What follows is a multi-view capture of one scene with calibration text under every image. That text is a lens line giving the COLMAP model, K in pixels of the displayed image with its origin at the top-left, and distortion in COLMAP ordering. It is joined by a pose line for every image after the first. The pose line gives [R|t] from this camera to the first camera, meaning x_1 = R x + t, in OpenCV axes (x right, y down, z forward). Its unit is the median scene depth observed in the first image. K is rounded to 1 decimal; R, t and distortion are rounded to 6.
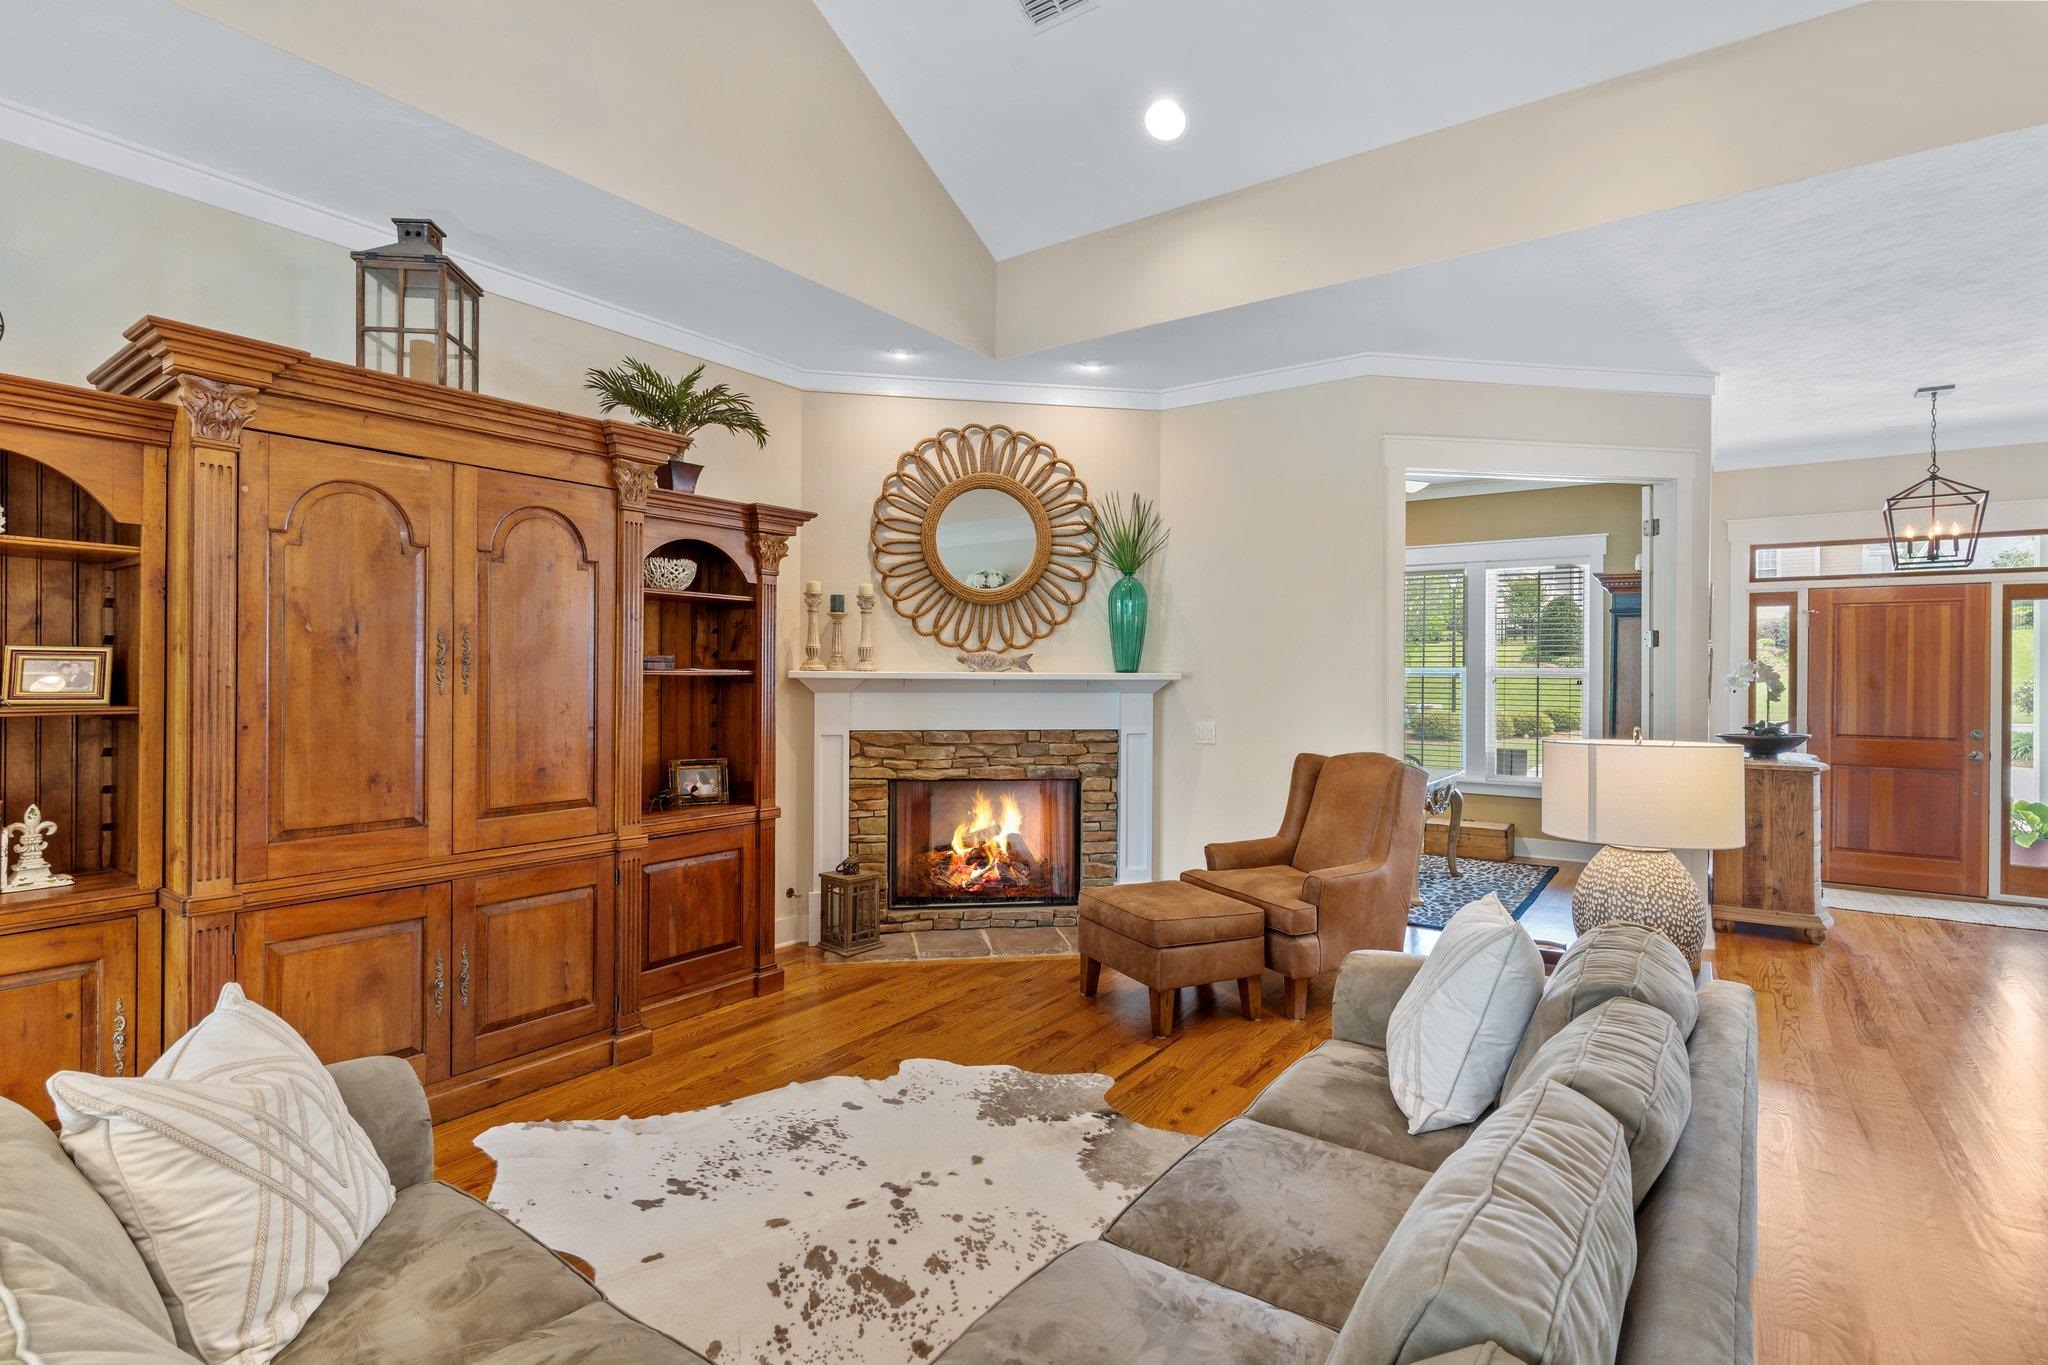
lens RADIAL K [[987.7, 0, 1020.4], [0, 987.7, 682.5], [0, 0, 1]] dist [-0.001248, -0.000860]
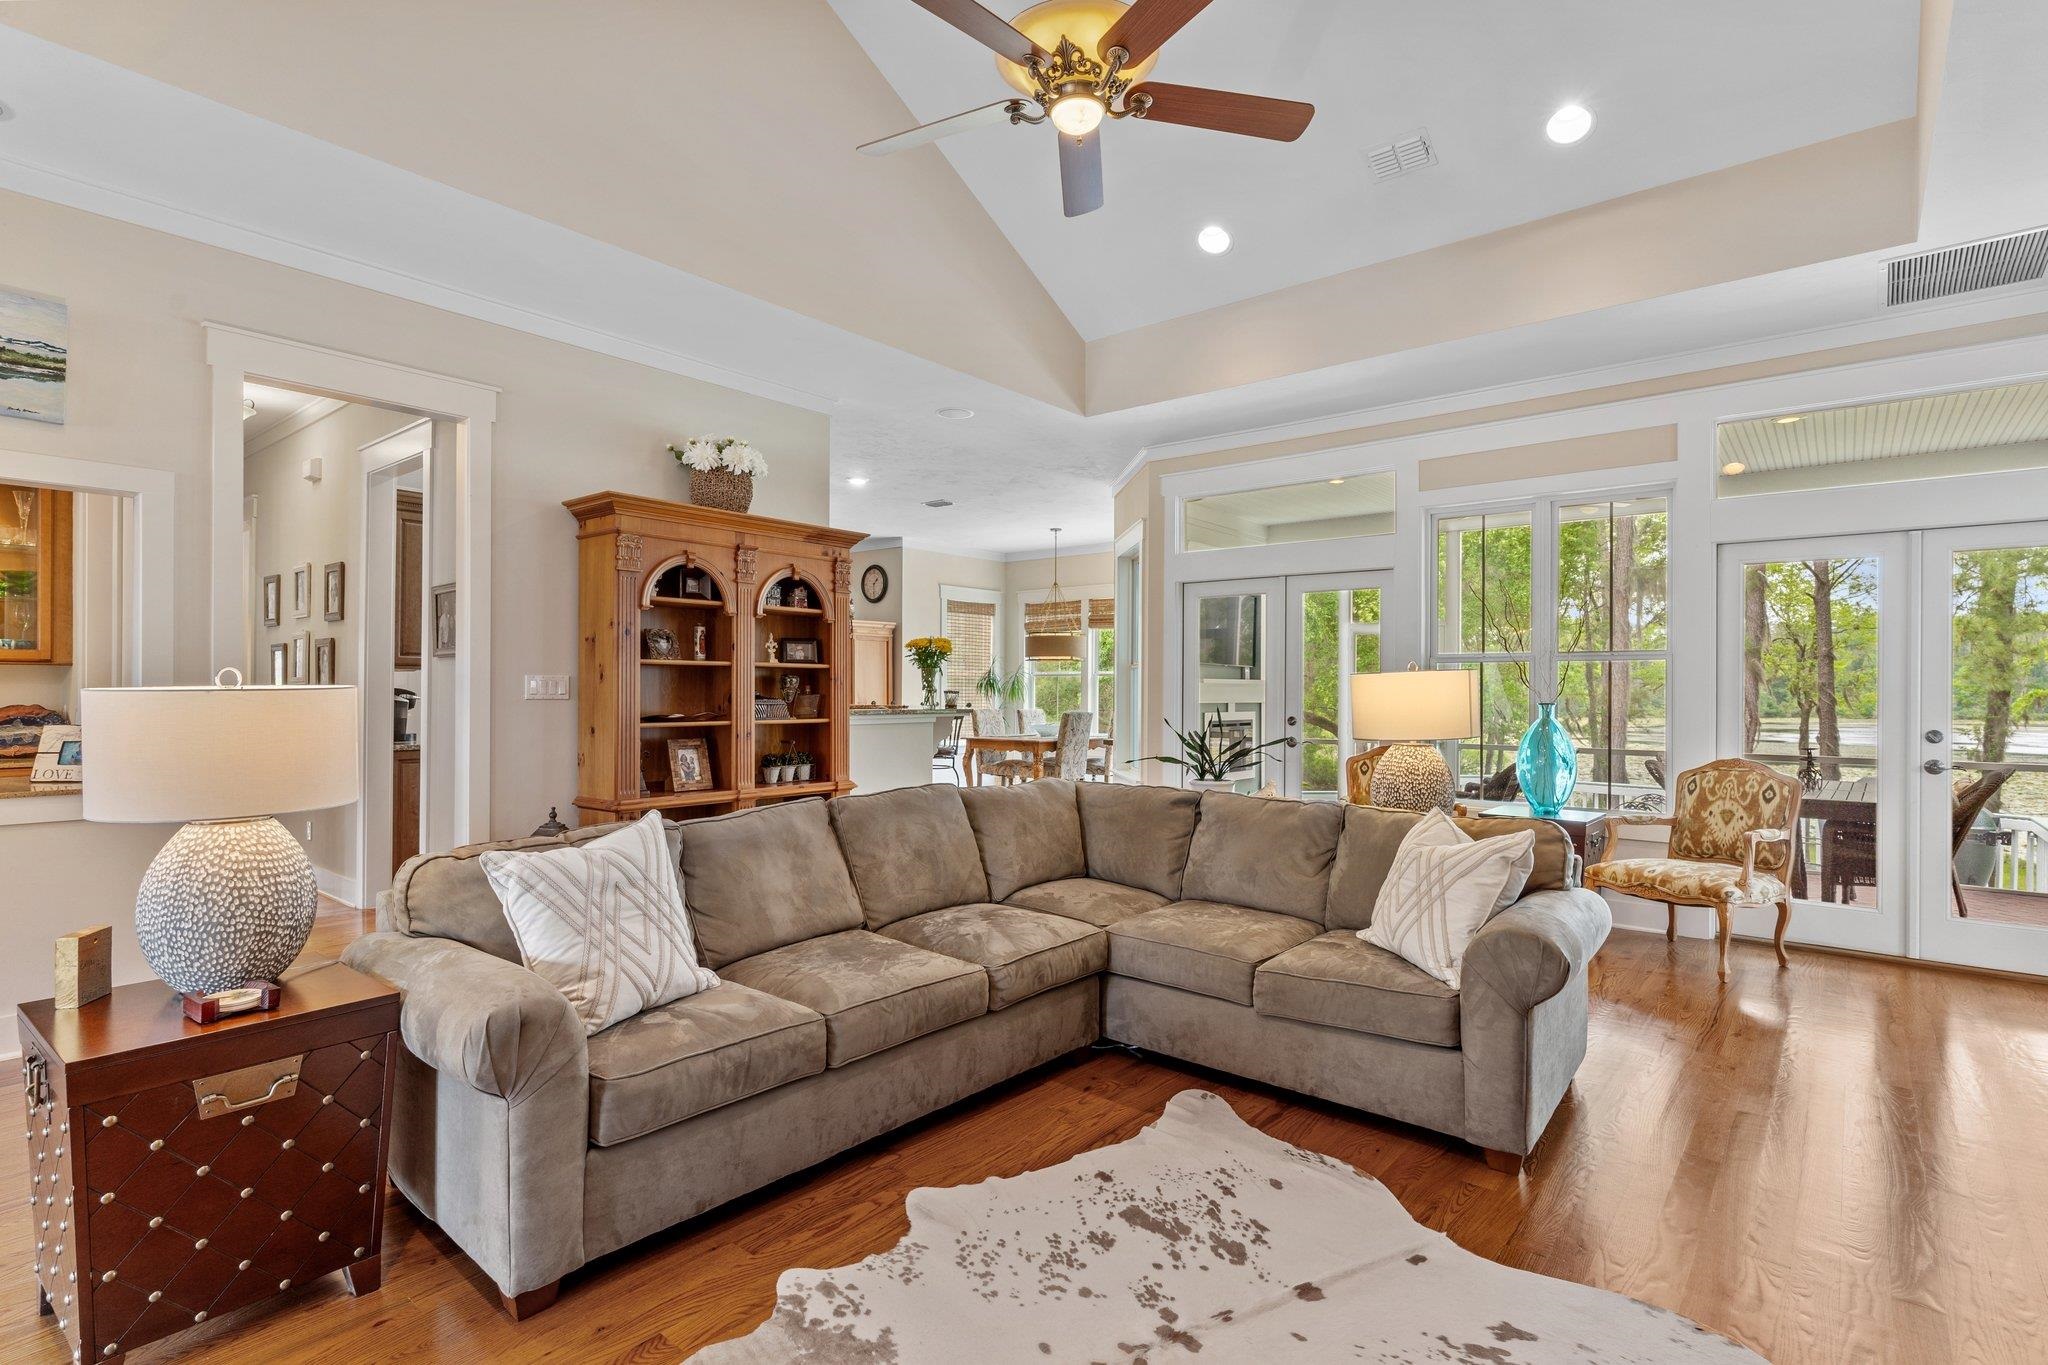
lens RADIAL K [[987.7, 0, 1021.4], [0, 987.7, 683.9], [0, 0, 1]] dist [-0.001248, -0.000860]
pose [[-0.997266, -0.010278, 0.073174, -0.036433], [-0.010349, 0.999946, -0.000590, 0.029791], [-0.073164, -0.001346, -0.997319, 0.999950]]
